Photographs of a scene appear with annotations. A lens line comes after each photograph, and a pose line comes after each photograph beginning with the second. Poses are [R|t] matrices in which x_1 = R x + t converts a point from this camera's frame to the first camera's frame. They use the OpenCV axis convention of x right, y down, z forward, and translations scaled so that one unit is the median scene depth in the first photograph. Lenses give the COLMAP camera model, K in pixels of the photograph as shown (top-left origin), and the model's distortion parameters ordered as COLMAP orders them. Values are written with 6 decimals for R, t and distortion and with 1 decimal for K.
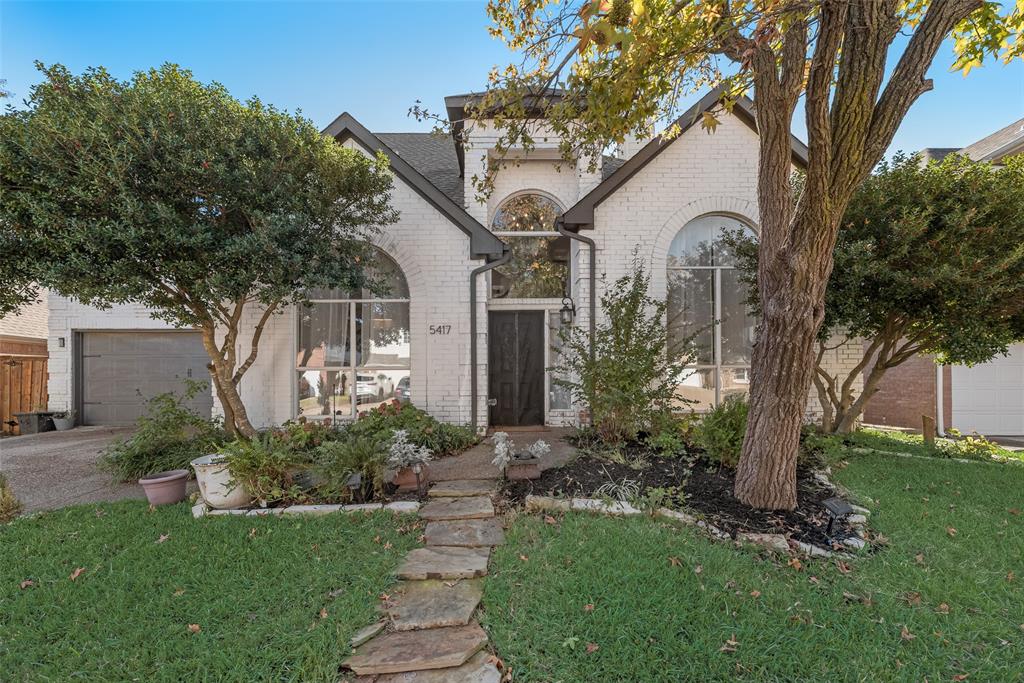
lens RADIAL K [[409.9, 0, 512.0], [0, 409.9, 347.0], [0, 0, 1]] dist [0.003872, 0.000335]
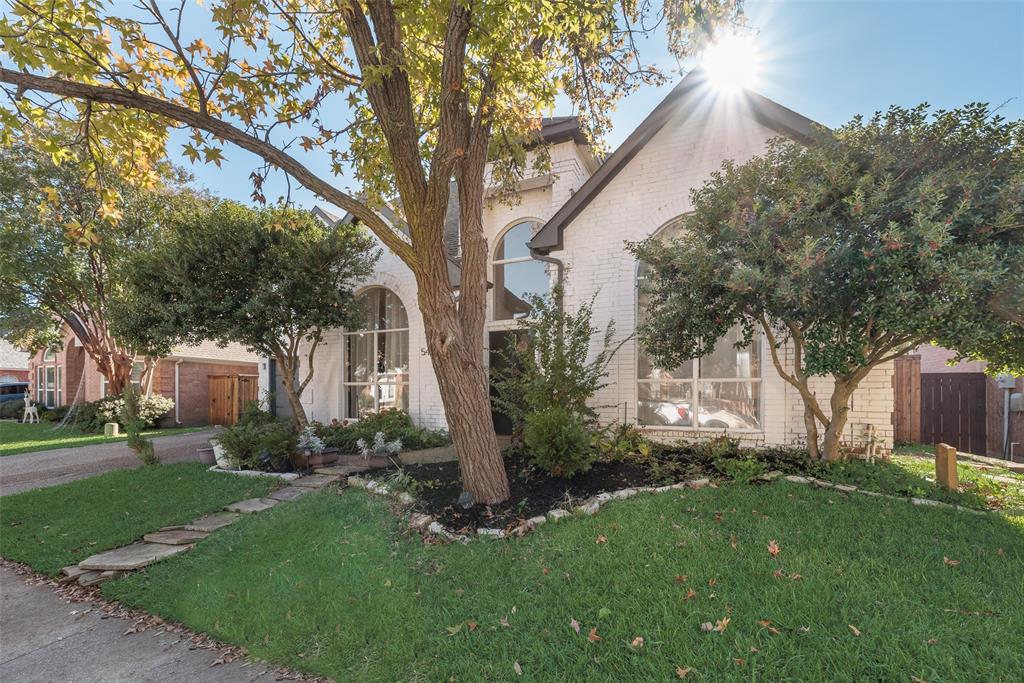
lens RADIAL K [[409.9, 0, 508.3], [0, 409.9, 364.0], [0, 0, 1]] dist [0.003872, 0.000335]
pose [[0.910213, -0.023346, -0.413481, 0.501873], [0.027625, 0.999609, 0.004372, -0.003293], [0.413217, -0.015402, 0.910502, -0.015368]]
